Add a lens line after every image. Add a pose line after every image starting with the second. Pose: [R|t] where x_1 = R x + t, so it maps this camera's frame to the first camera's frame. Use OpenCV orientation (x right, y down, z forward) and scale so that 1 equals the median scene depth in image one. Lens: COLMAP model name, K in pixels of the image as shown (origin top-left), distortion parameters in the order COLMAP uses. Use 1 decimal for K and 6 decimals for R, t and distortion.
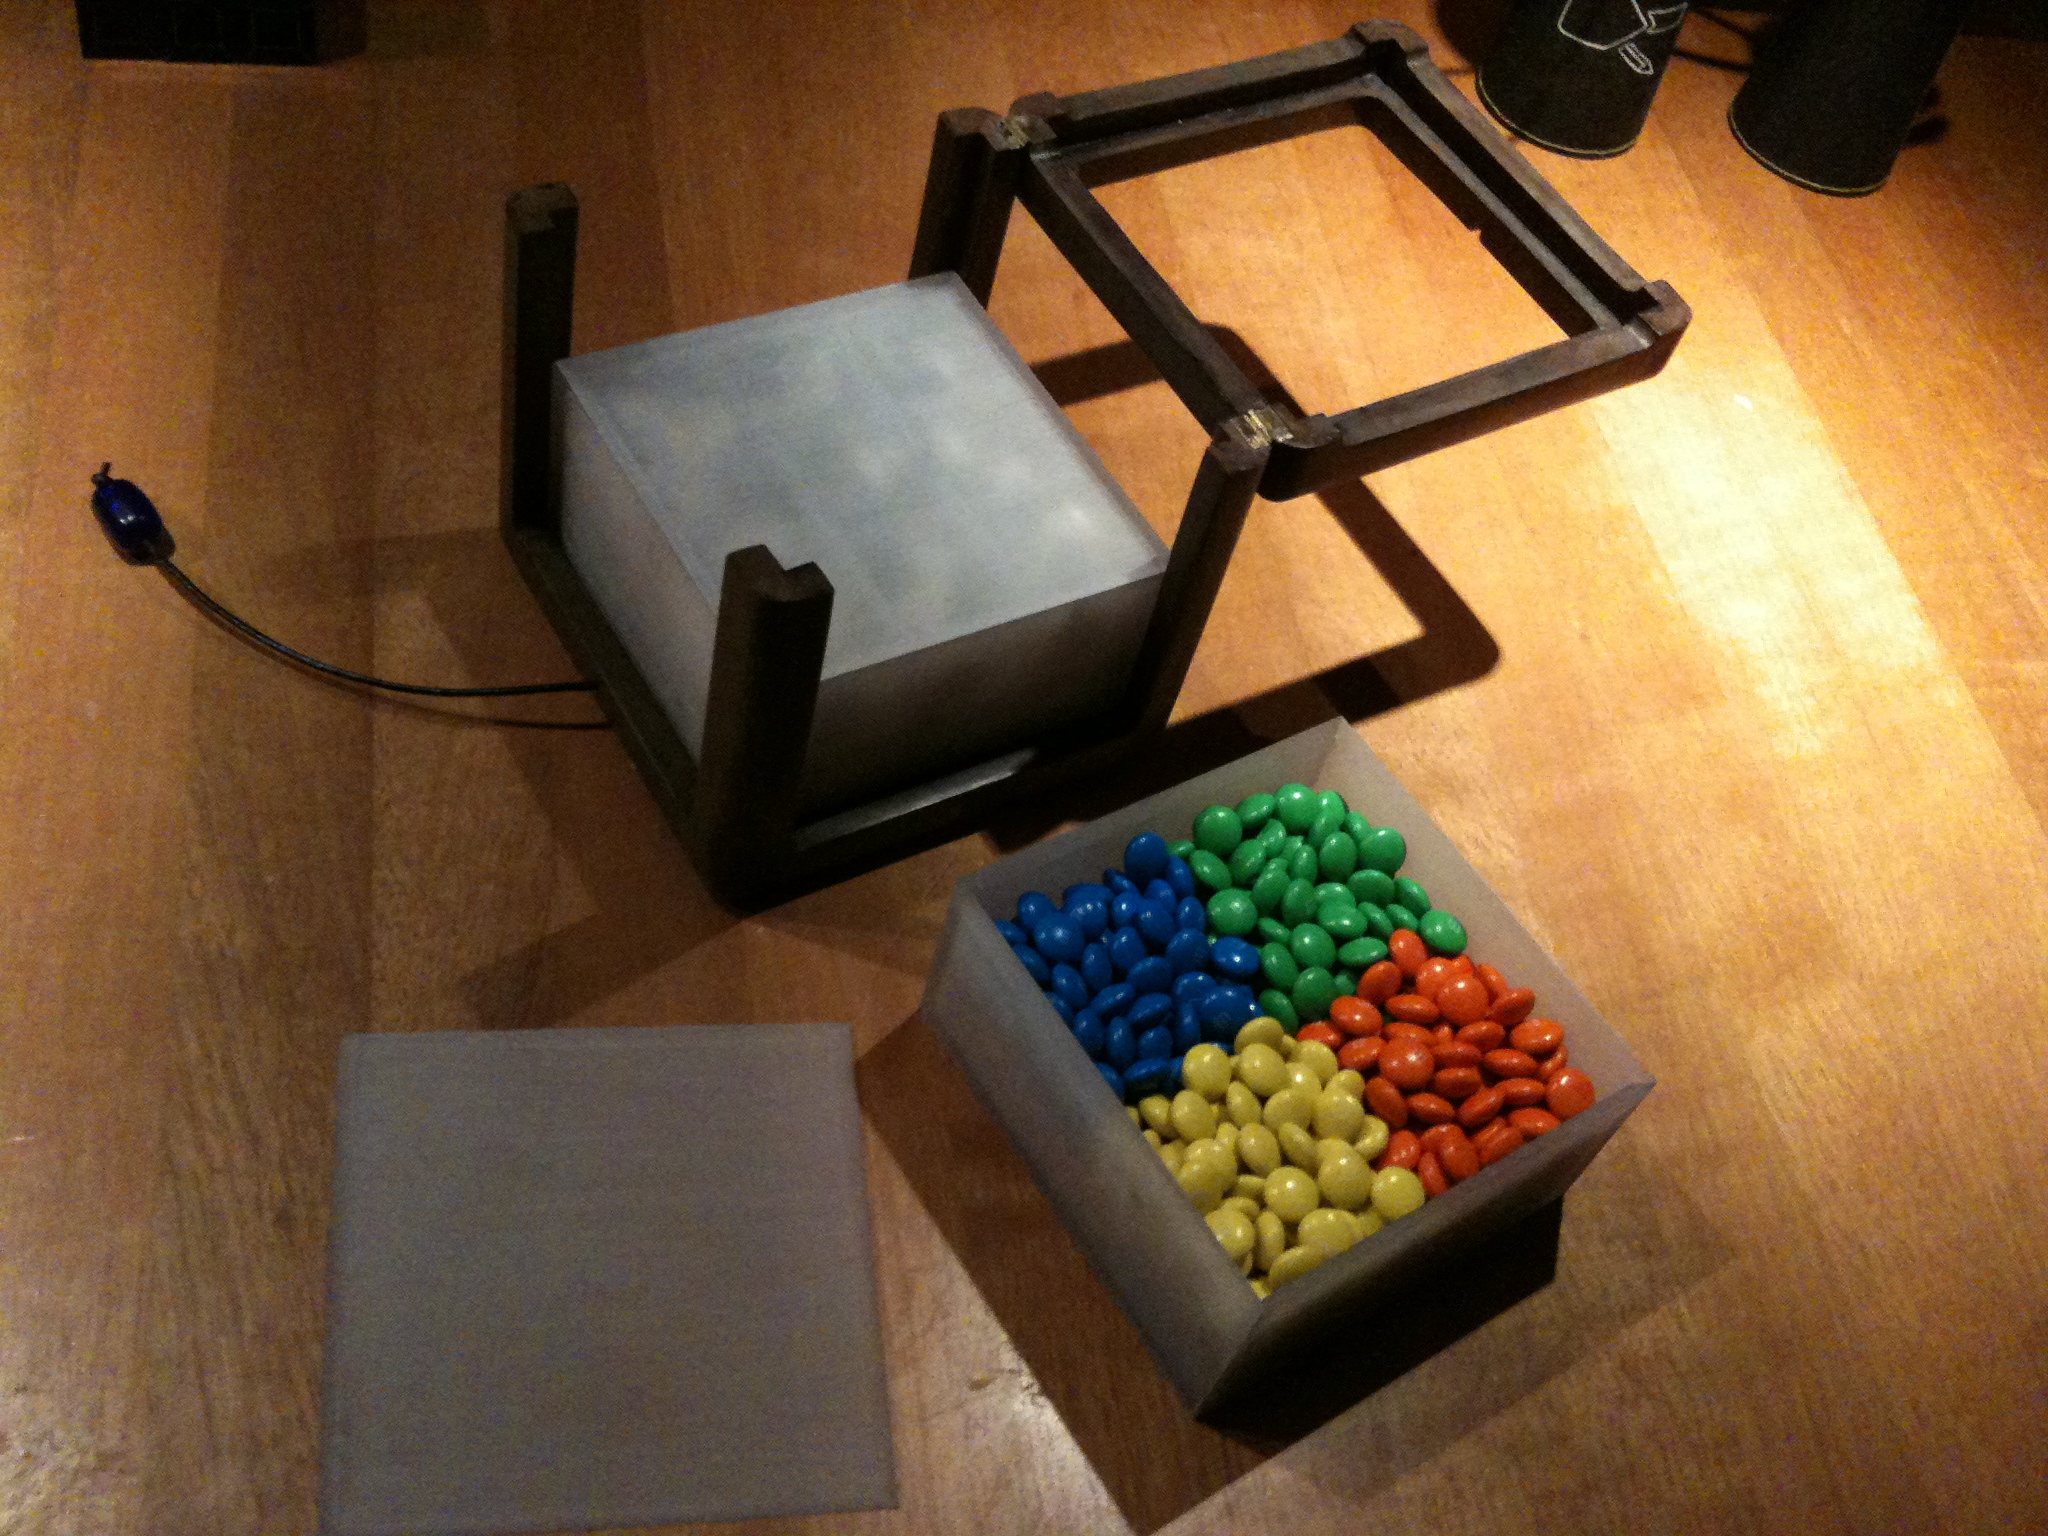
lens RADIAL K [[2189.7, 0, 1030.9], [0, 2189.7, 744.3], [0, 0, 1]] dist [0.152662, -0.484911]
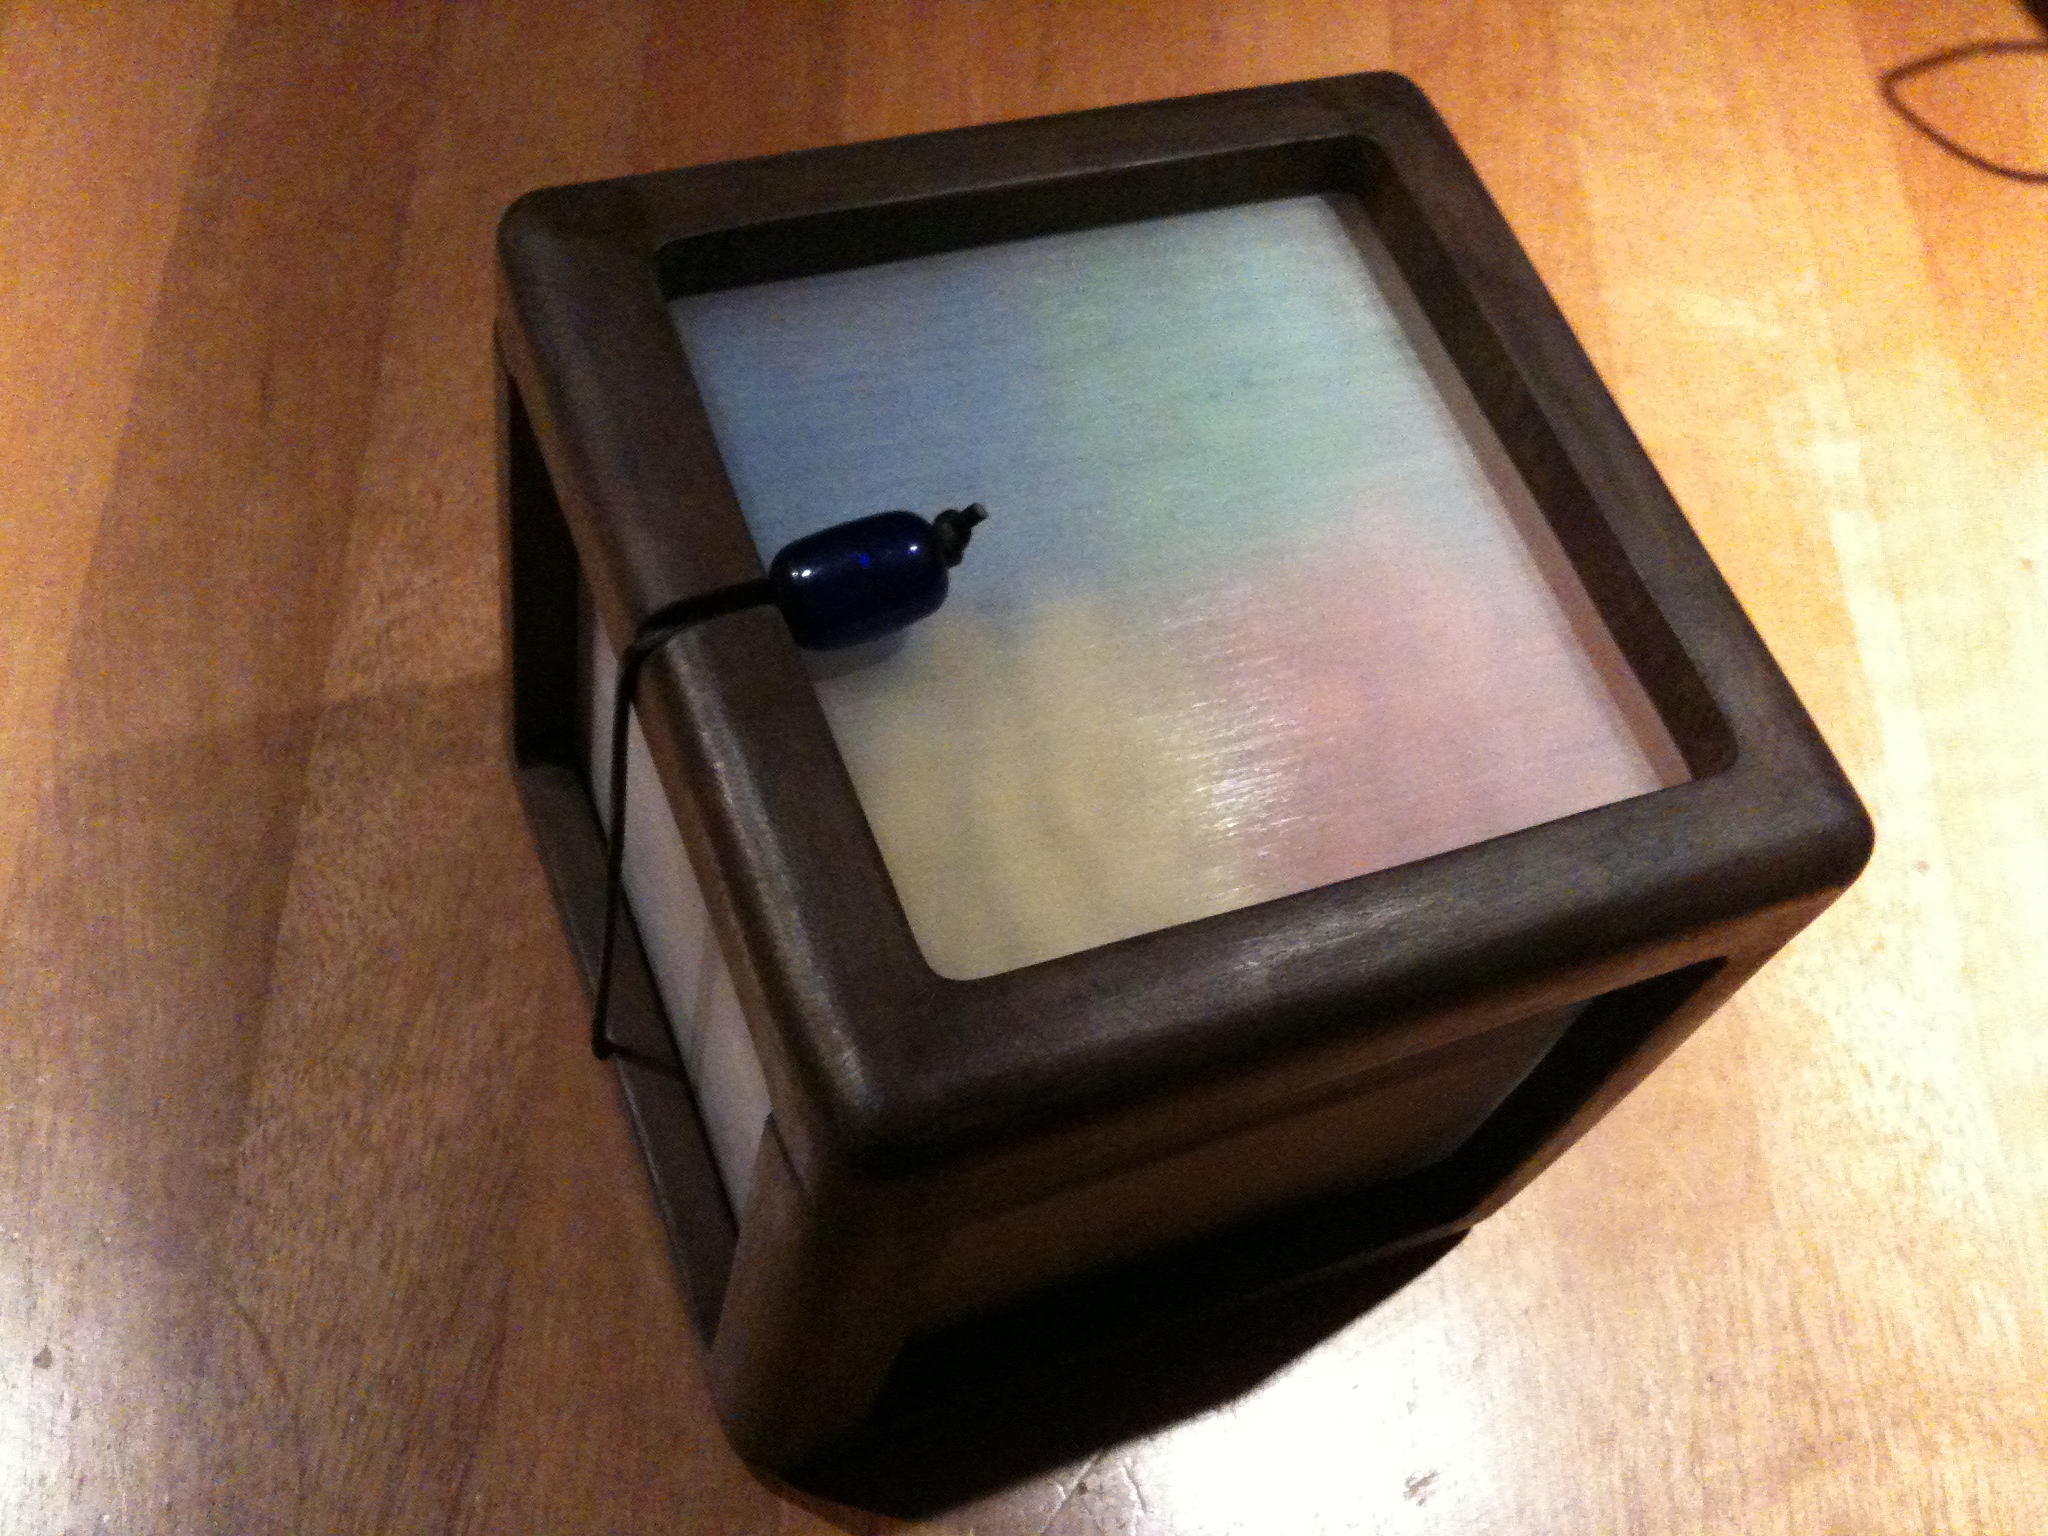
lens RADIAL K [[2189.7, 0, 1030.9], [0, 2189.7, 744.3], [0, 0, 1]] dist [0.152662, -0.484911]
pose [[0.987233, 0.128081, -0.094695, -0.030615], [-0.116827, 0.986340, 0.116121, -0.198912], [0.108274, -0.103575, 0.988711, 0.401878]]
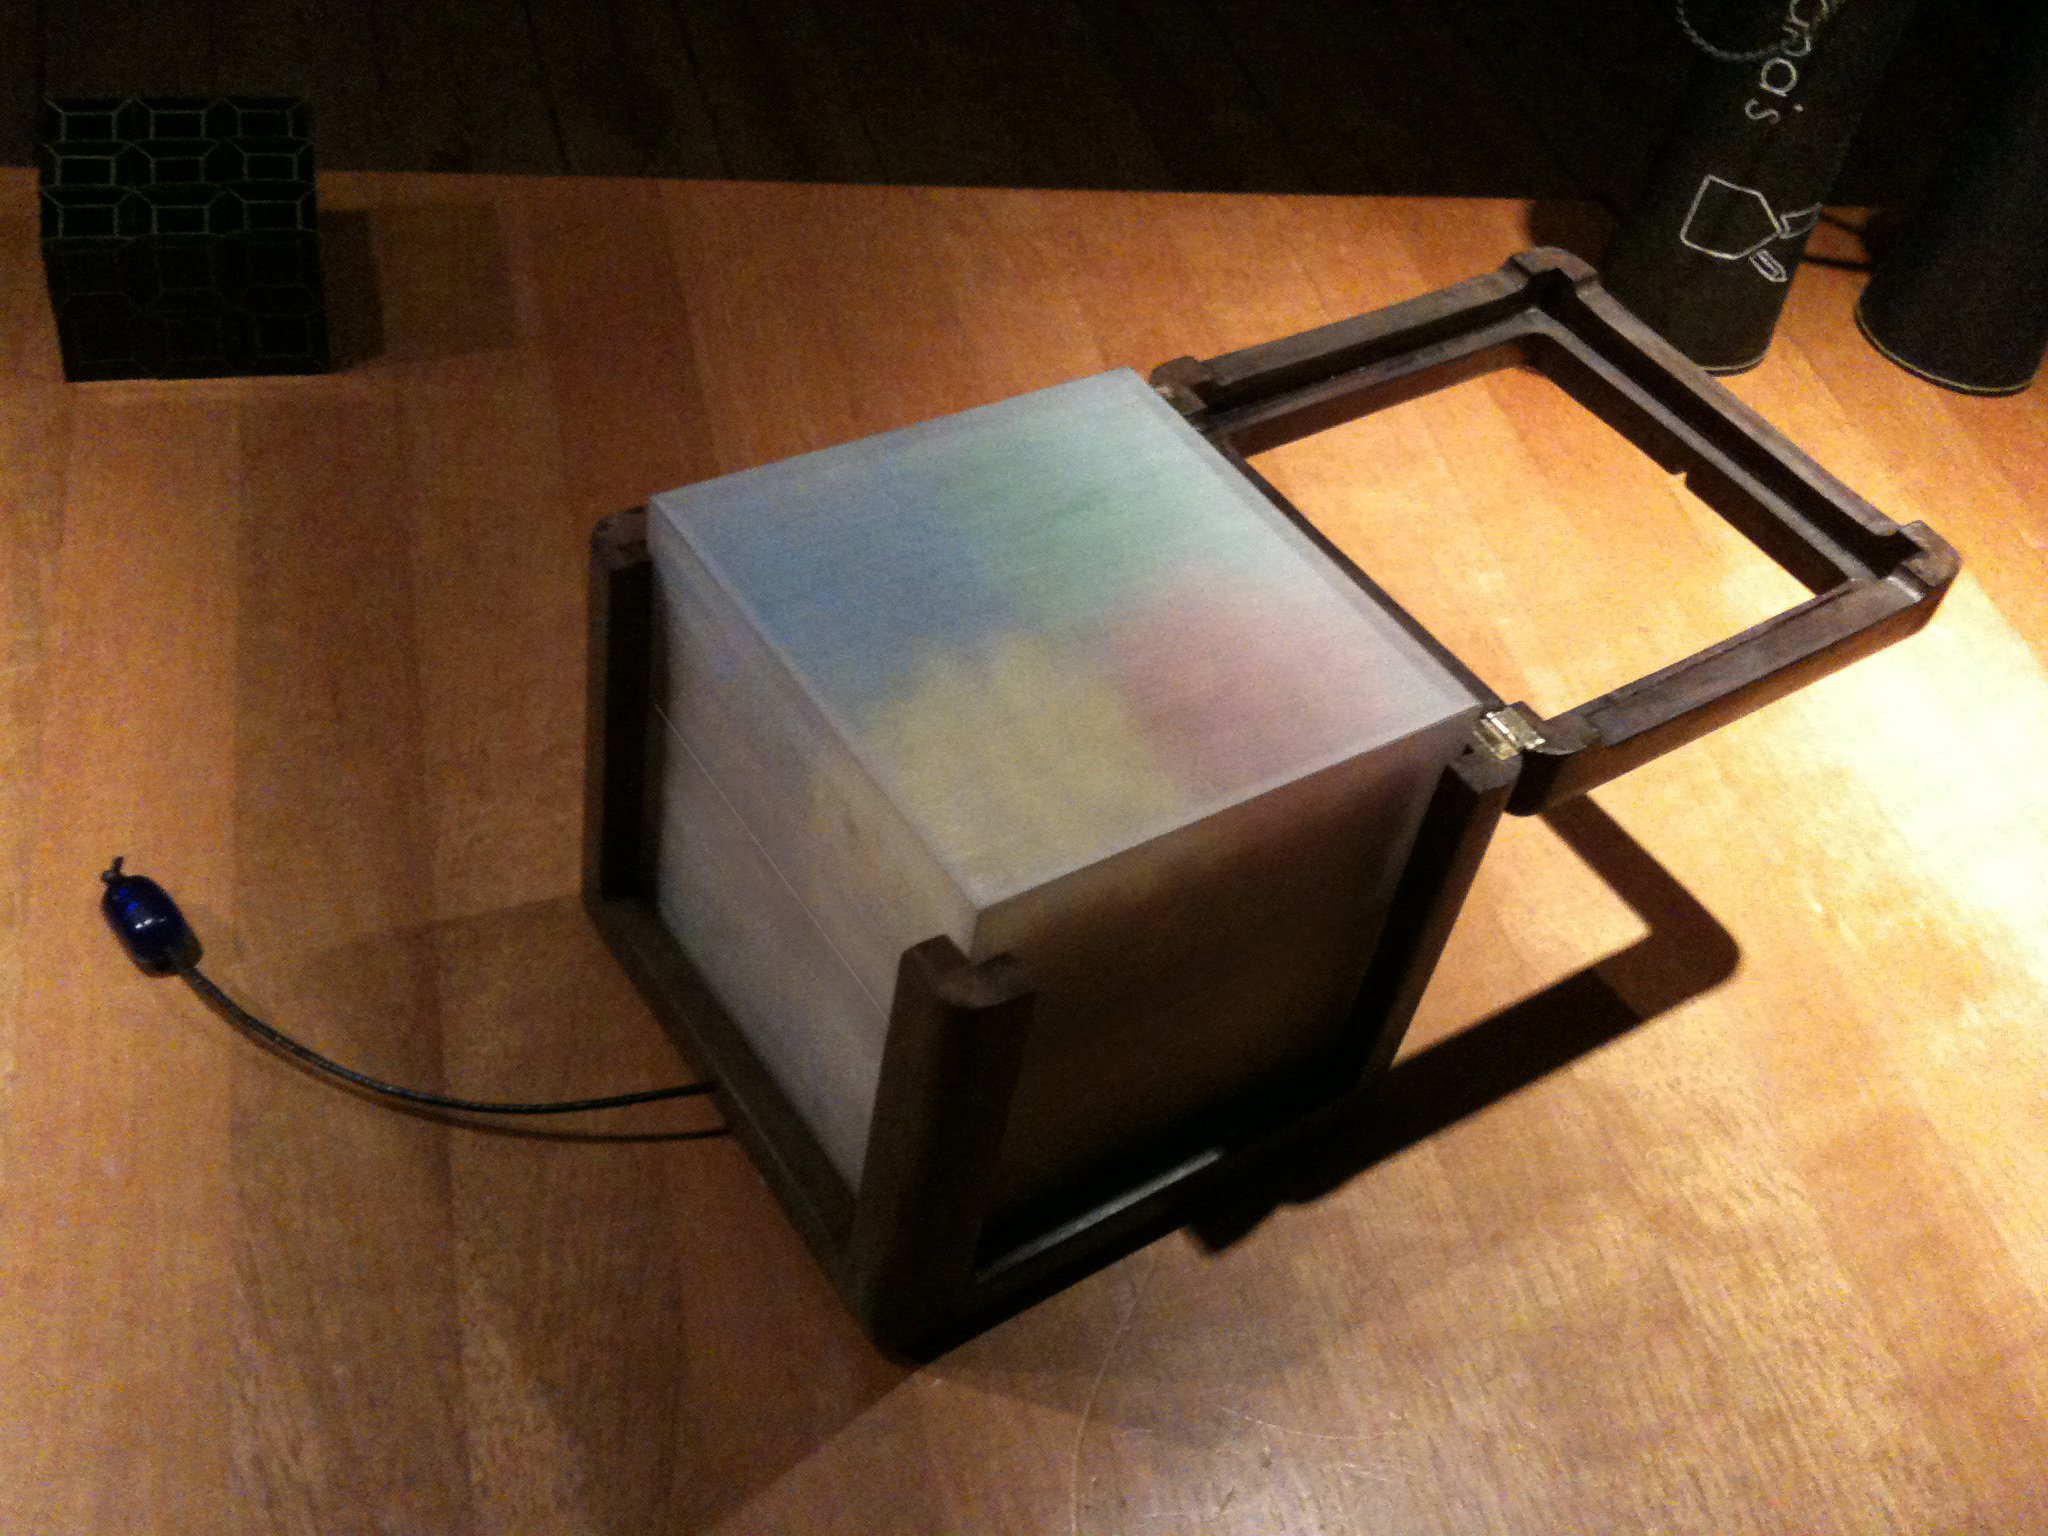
lens RADIAL K [[2189.7, 0, 1030.9], [0, 2189.7, 744.3], [0, 0, 1]] dist [0.152662, -0.484911]
pose [[0.997559, -0.068864, 0.011543, -0.078121], [0.069657, 0.992920, -0.096217, -0.066444], [-0.004836, 0.096786, 0.995293, 0.156612]]
